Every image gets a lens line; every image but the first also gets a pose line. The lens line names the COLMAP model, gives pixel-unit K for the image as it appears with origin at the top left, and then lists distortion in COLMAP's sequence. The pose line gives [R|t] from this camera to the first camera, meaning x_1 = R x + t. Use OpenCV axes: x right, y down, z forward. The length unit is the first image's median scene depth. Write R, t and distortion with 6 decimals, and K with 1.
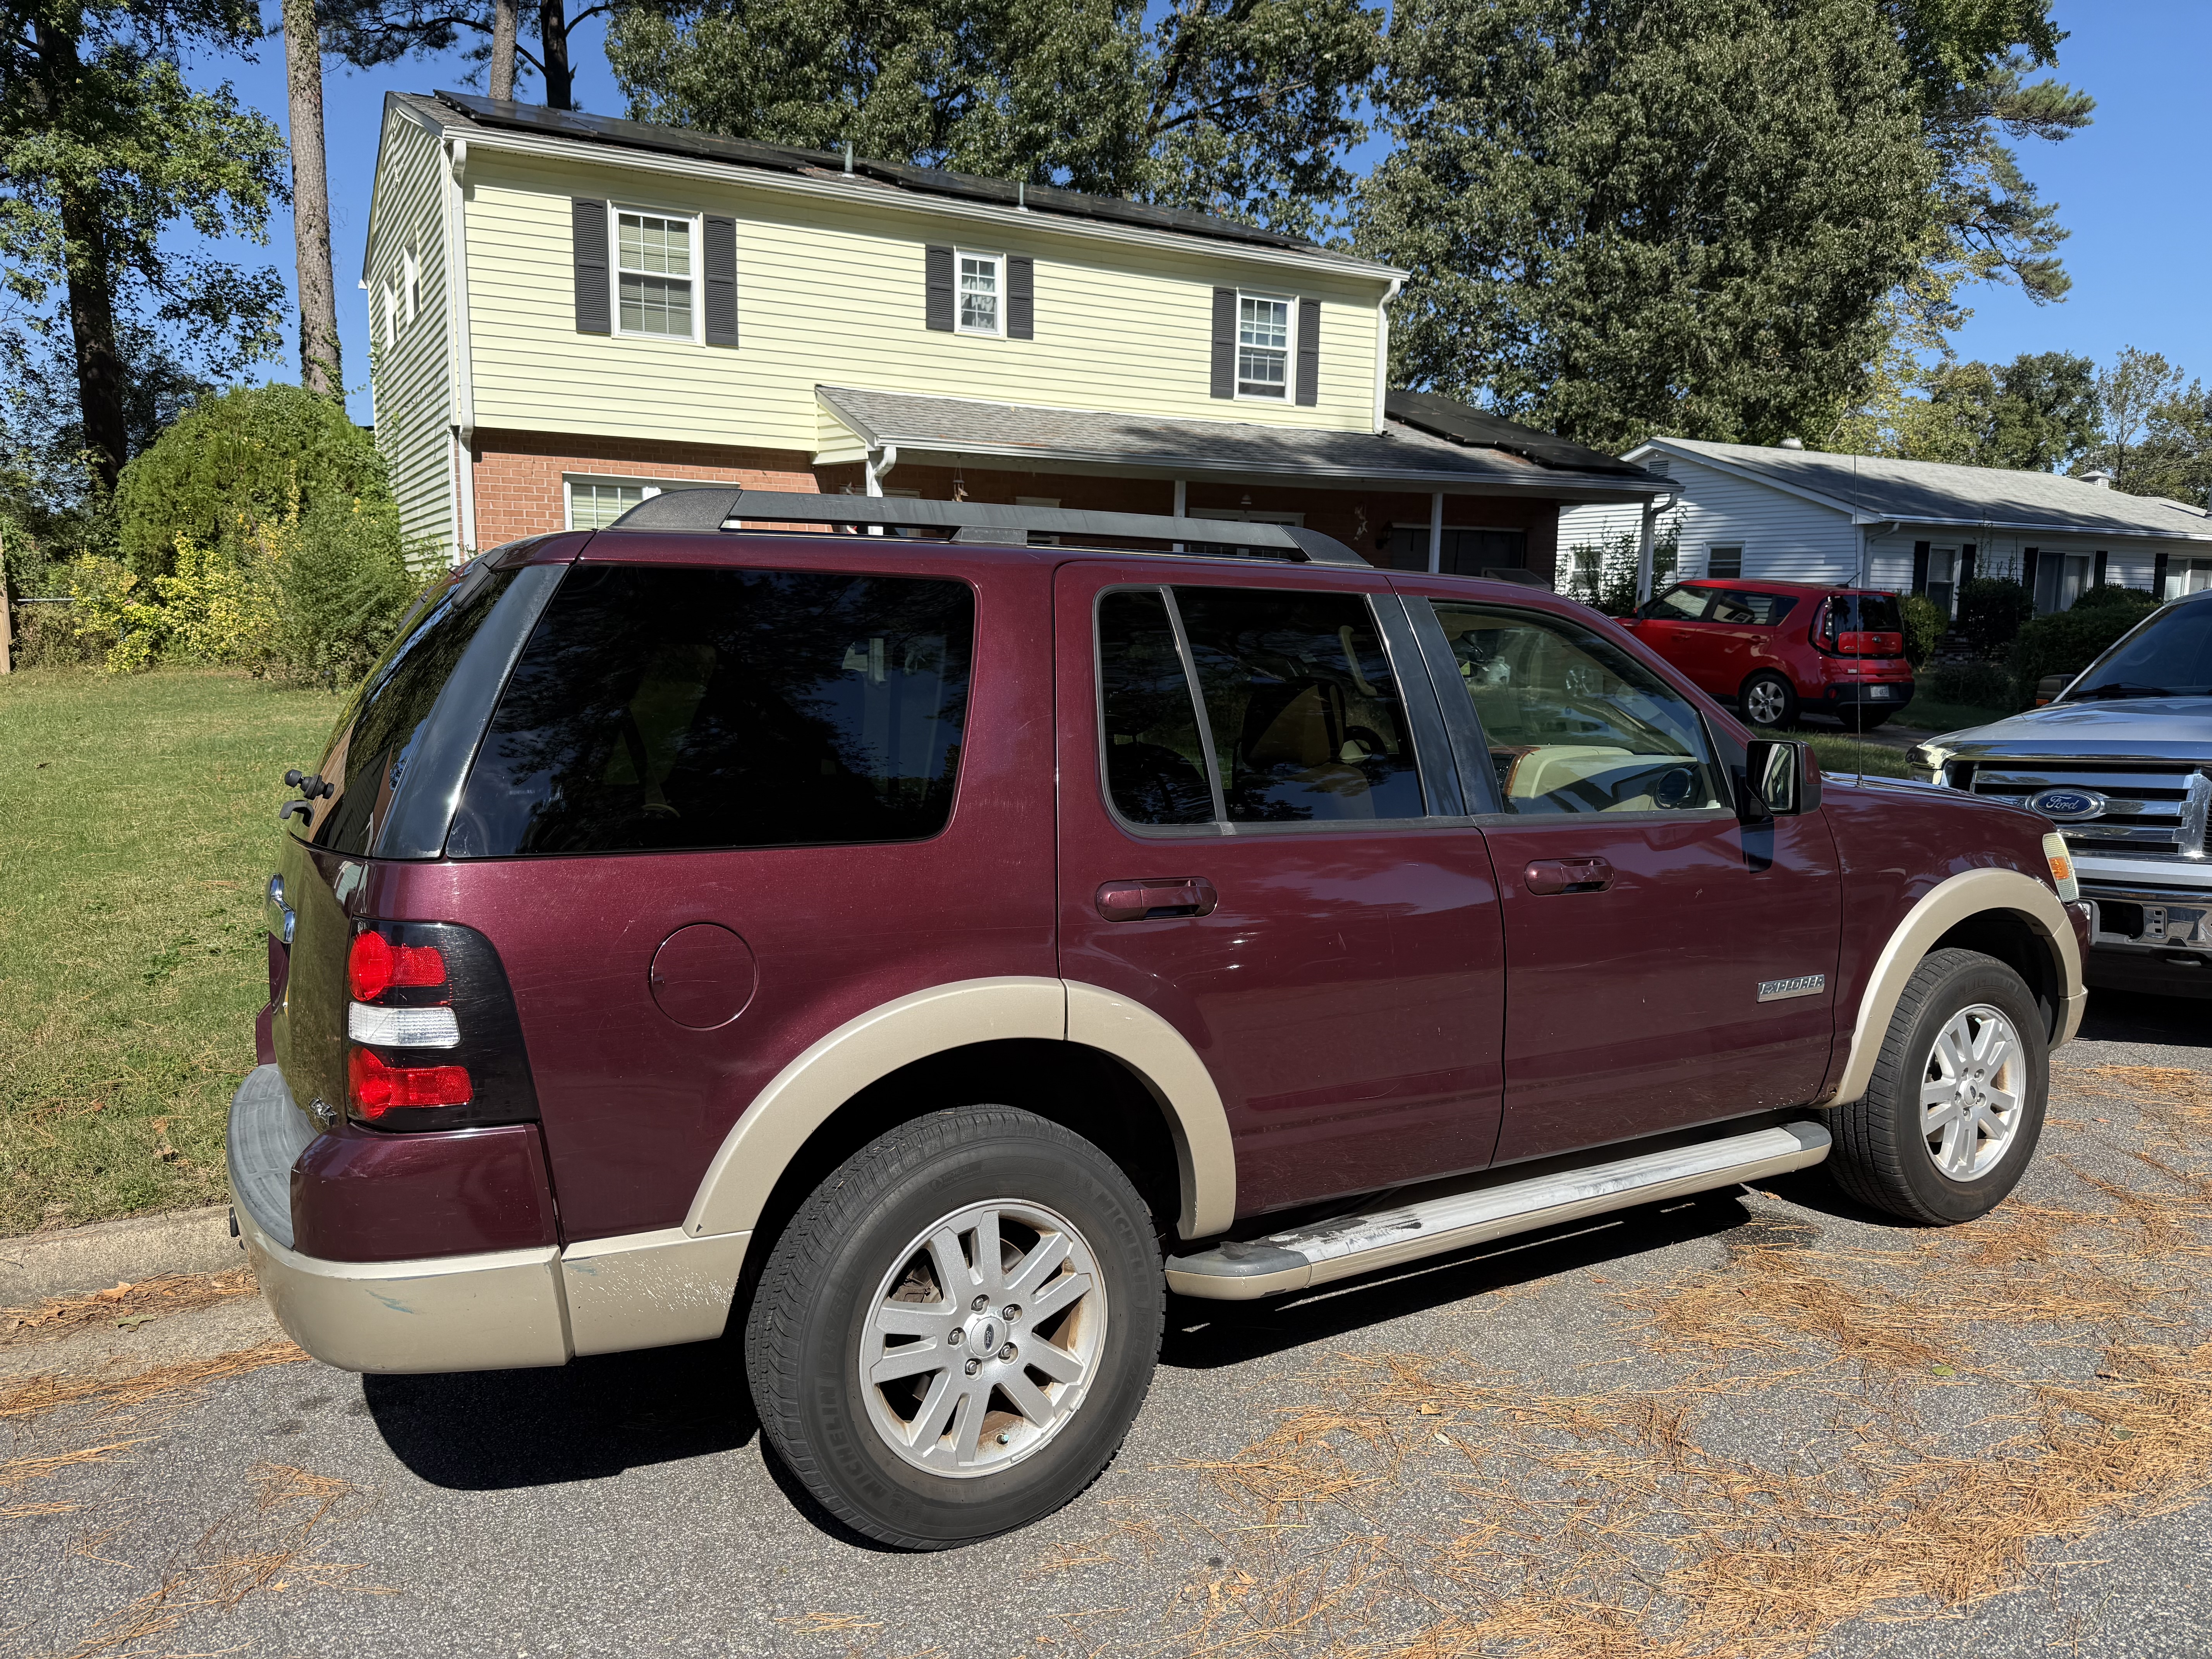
lens RADIAL K [[1553.2, 0, 1099.8], [0, 1553.2, 853.5], [0, 0, 1]] dist [0.010110, -0.025933]
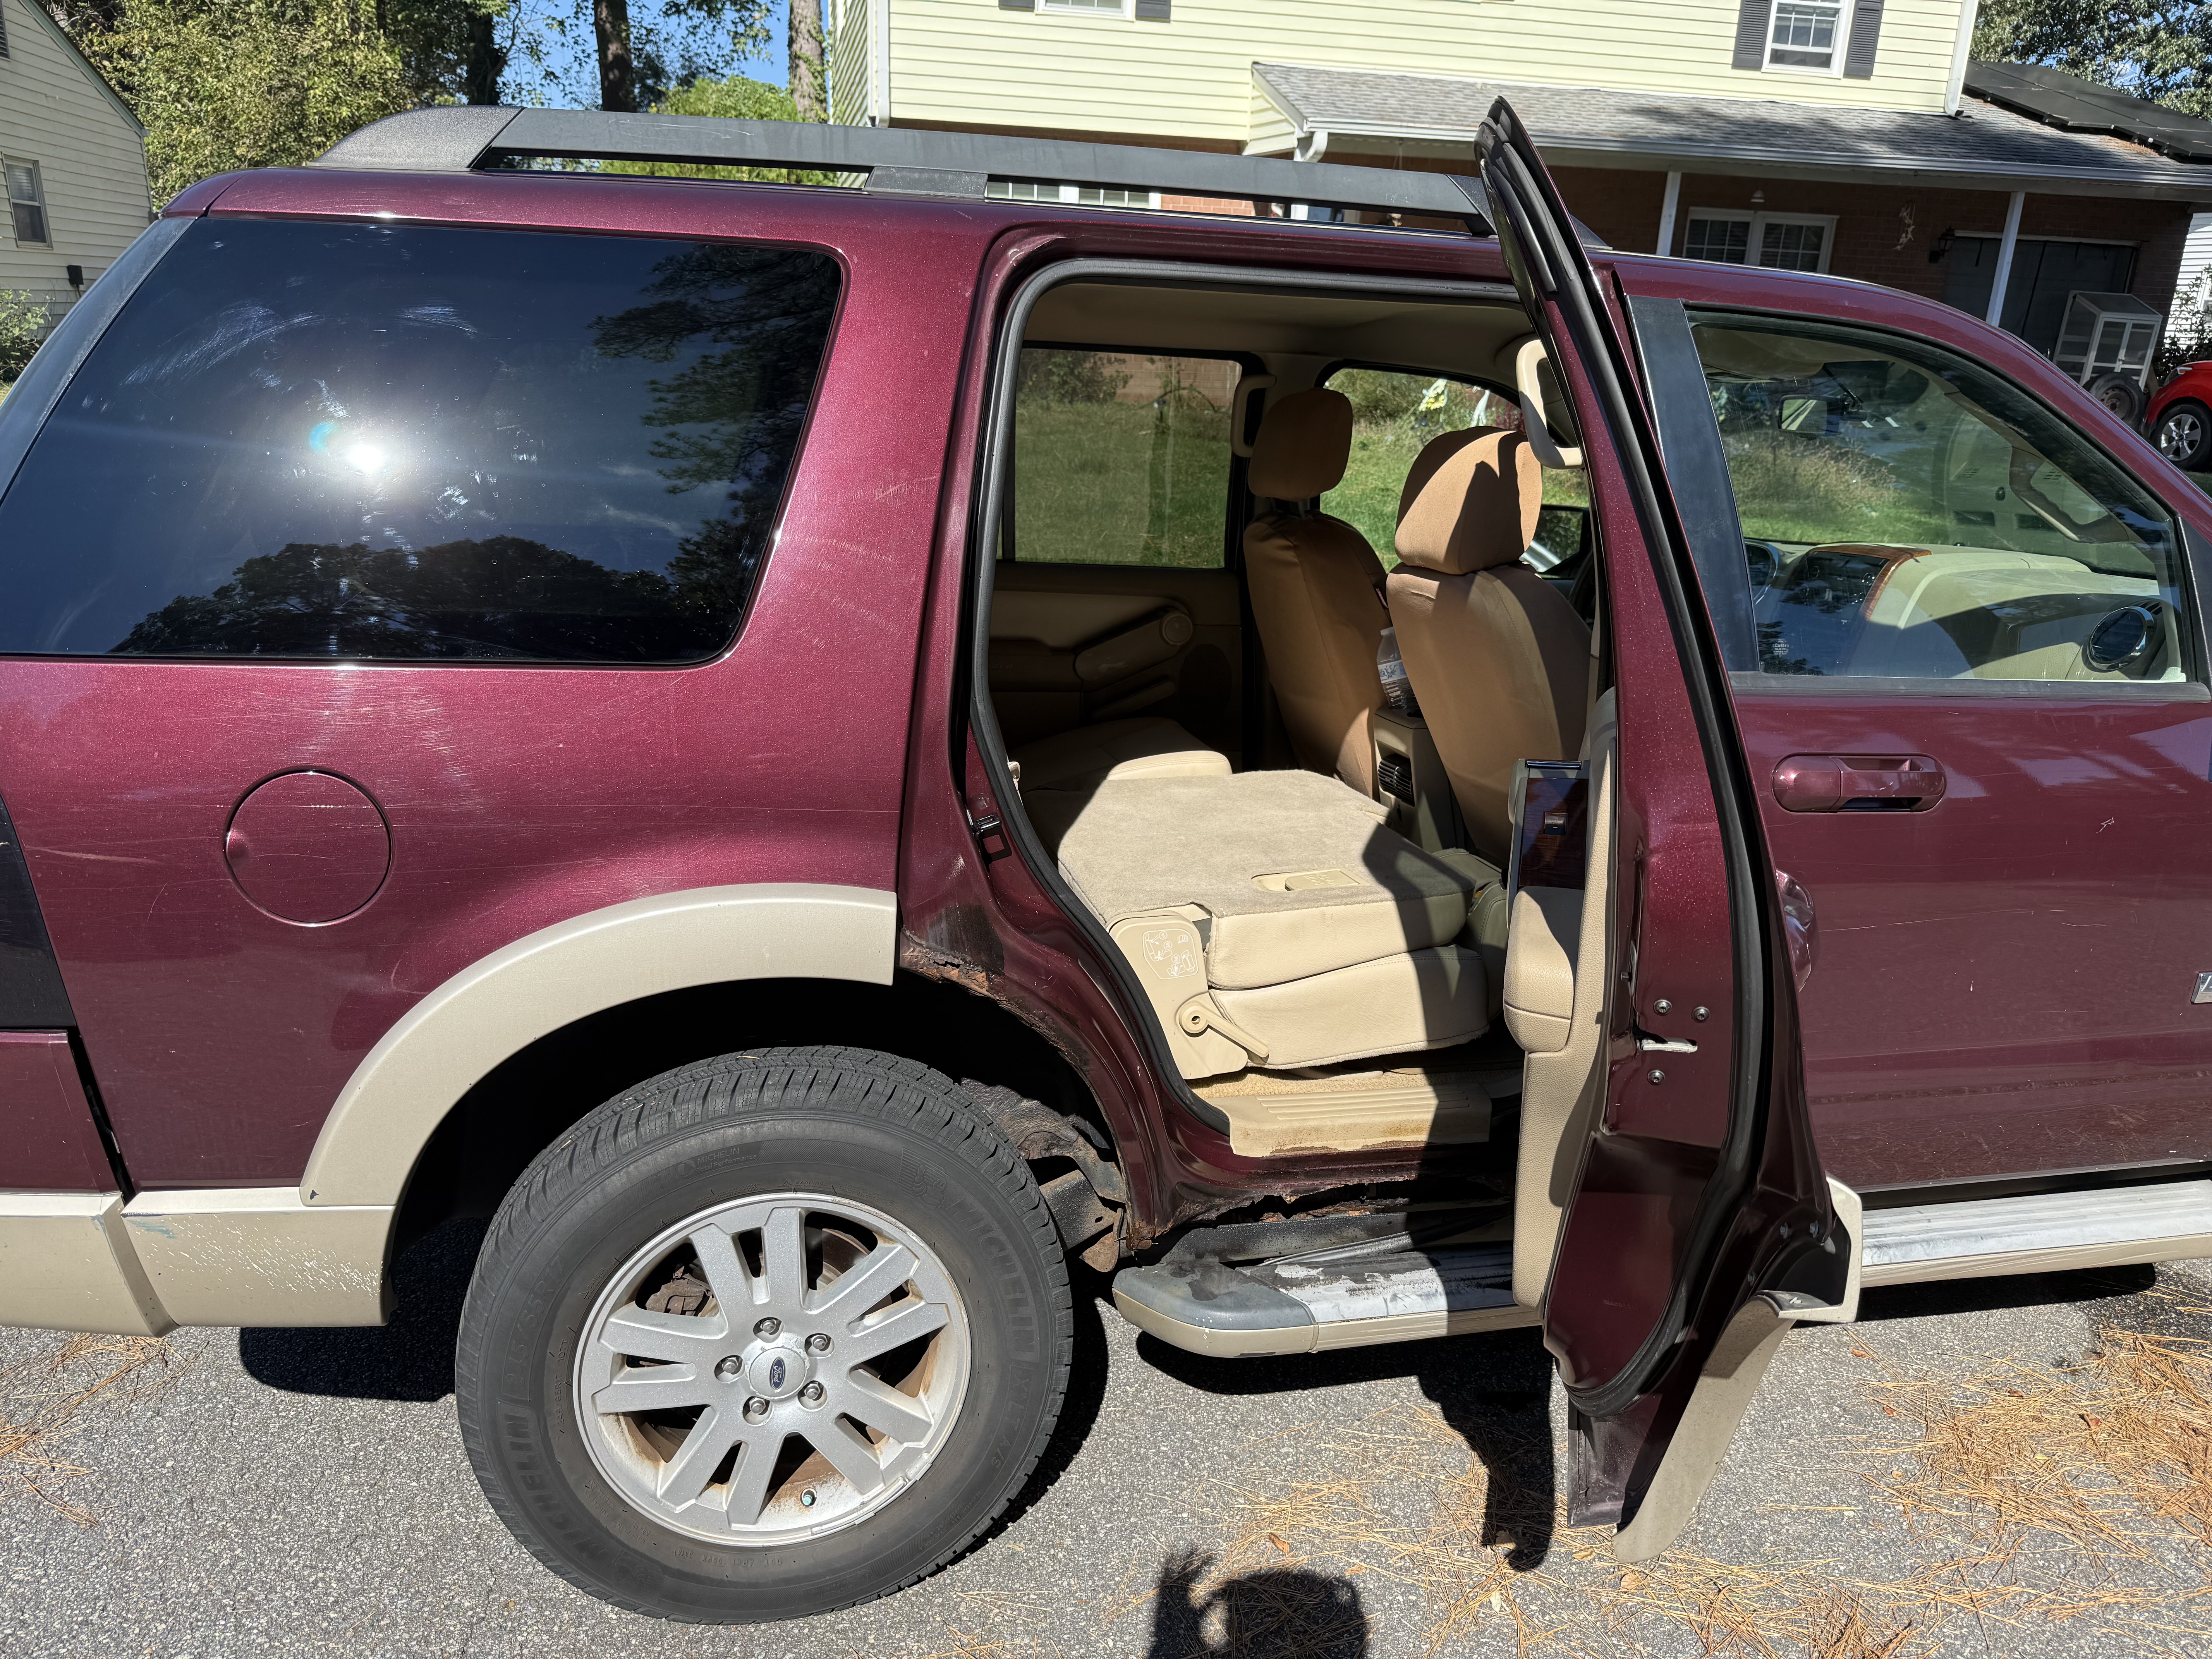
lens RADIAL K [[1553.2, 0, 1105.5], [0, 1553.2, 852.3], [0, 0, 1]] dist [0.010110, -0.025933]
pose [[0.952400, 0.116852, -0.281568, 0.035375], [-0.068027, 0.981794, 0.177349, -0.008489], [0.297166, -0.149753, 0.943009, 0.059719]]
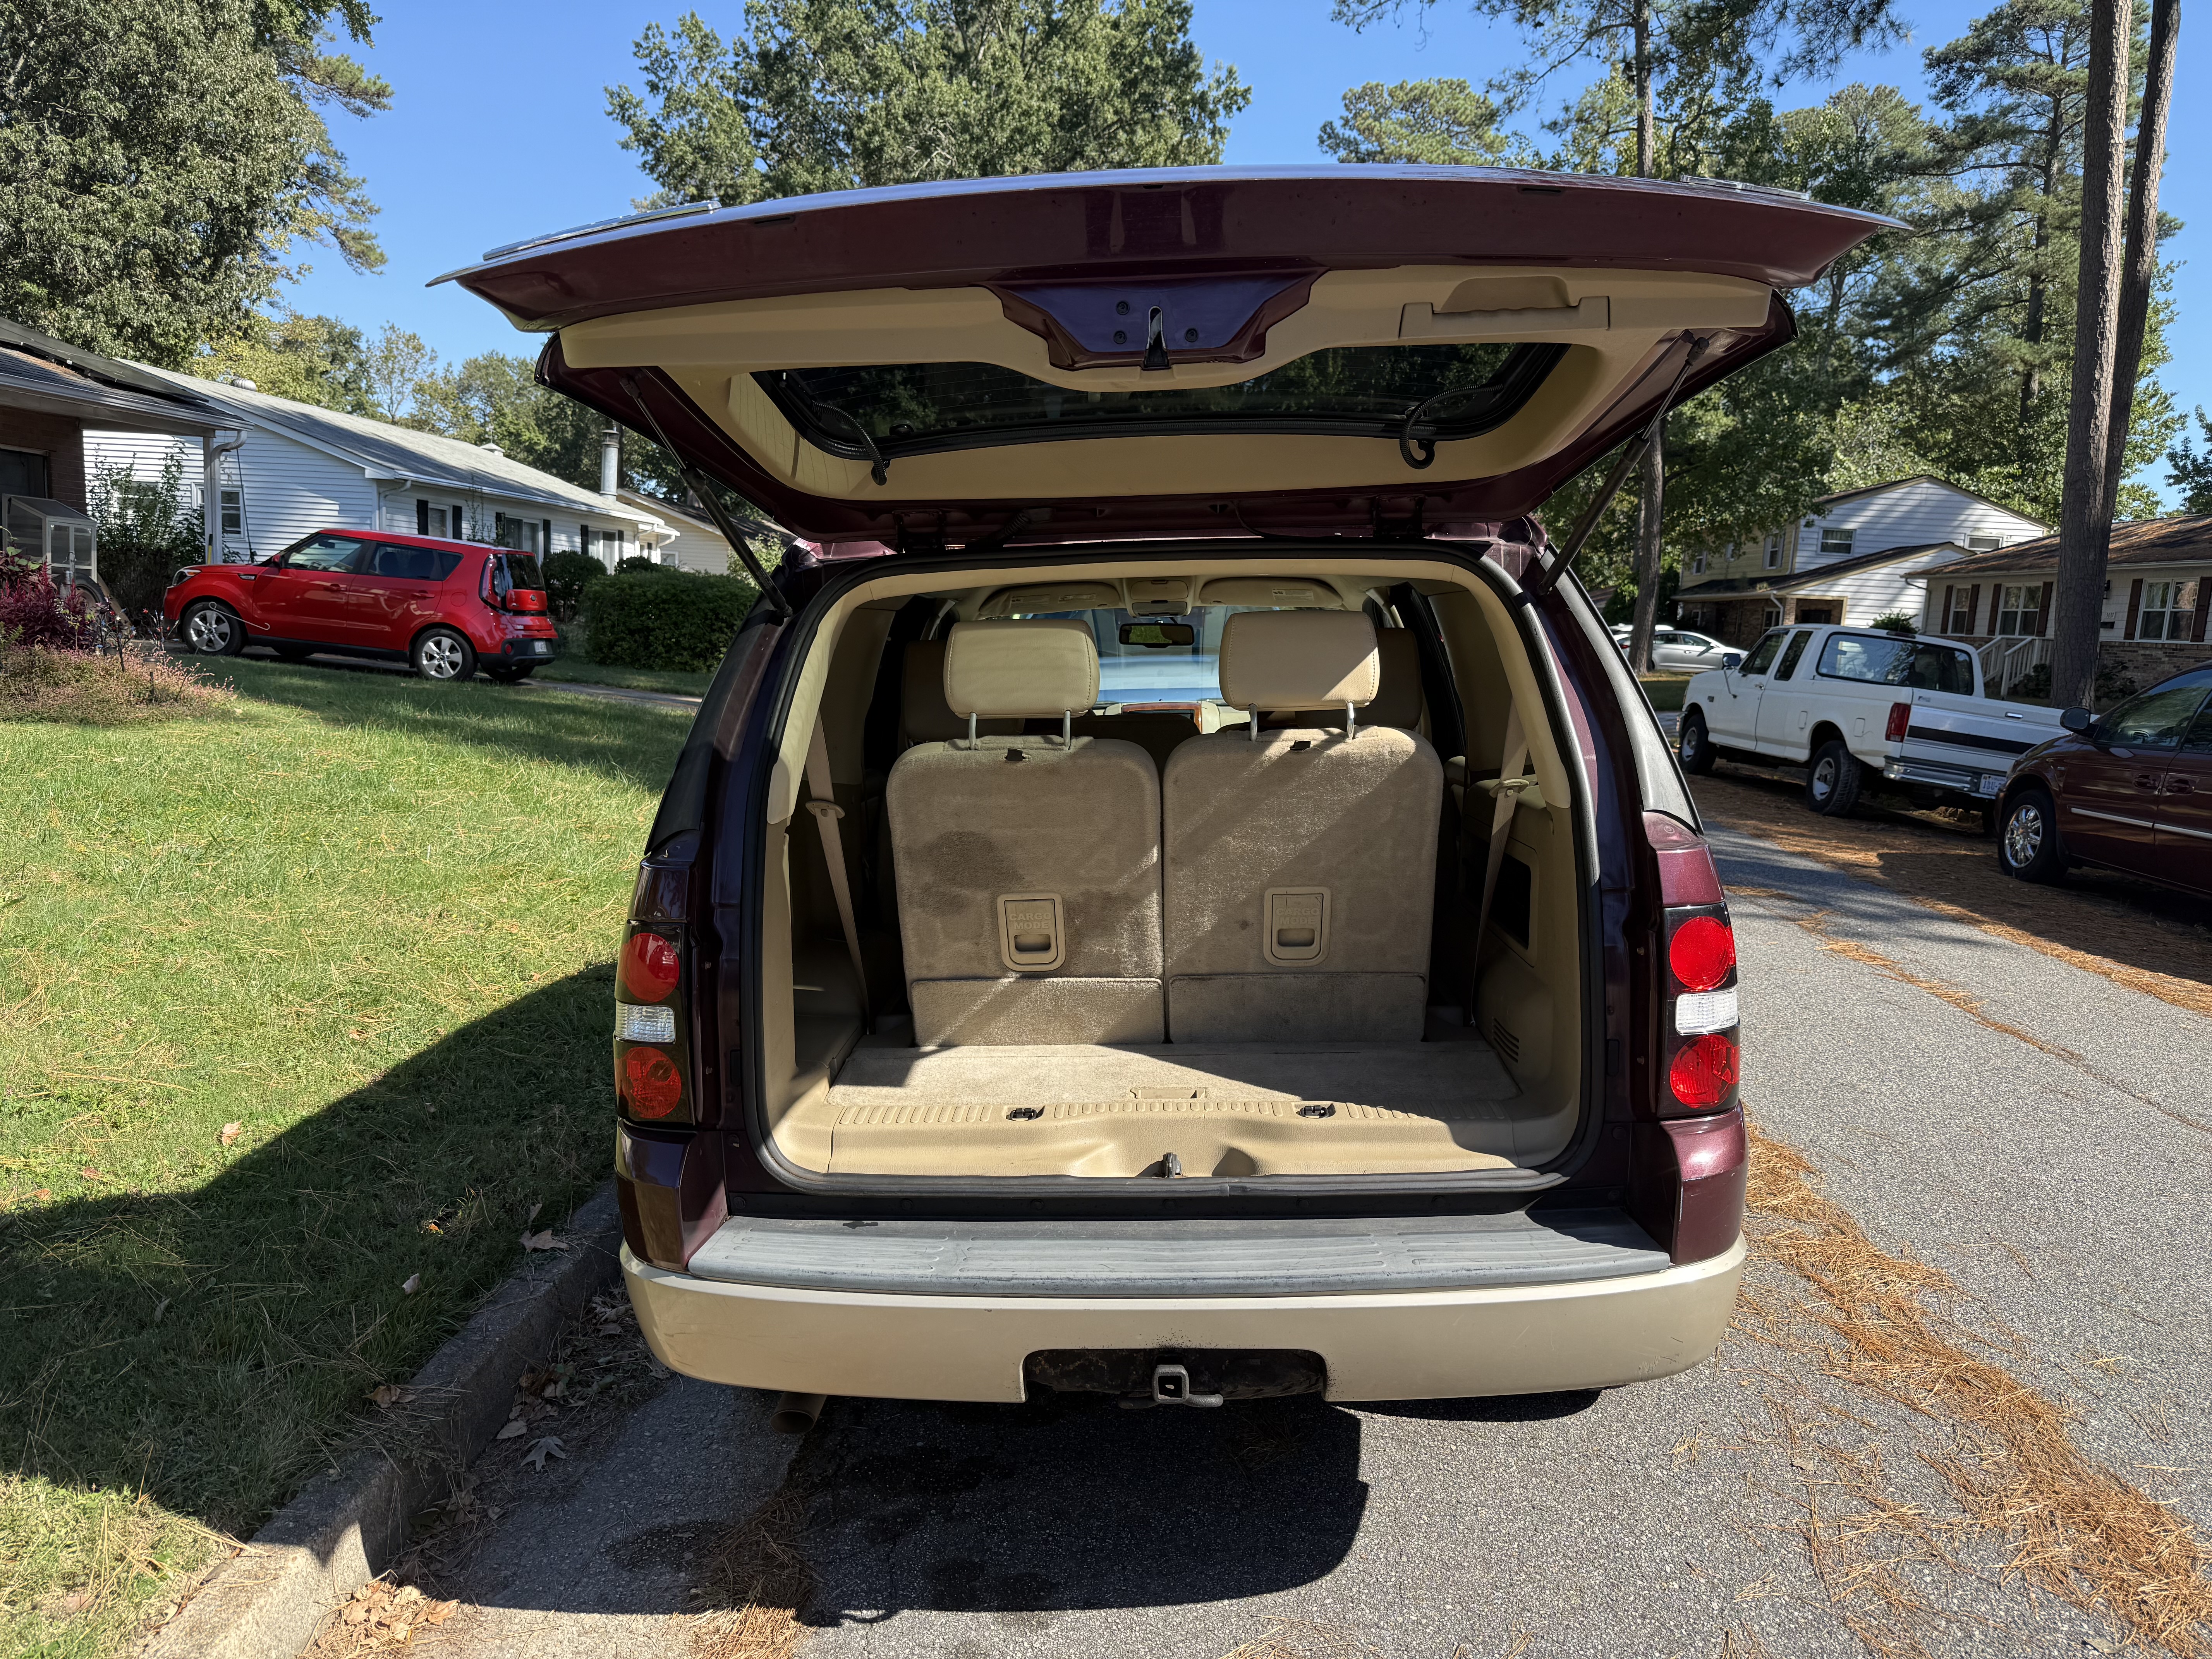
lens RADIAL K [[1553.2, 0, 1108.1], [0, 1553.2, 845.7], [0, 0, 1]] dist [0.010110, -0.025933]
pose [[0.533338, -0.107254, 0.839075, -0.169109], [0.085640, 0.993679, 0.072581, -0.011030], [-0.841556, 0.033148, 0.539152, 0.088827]]
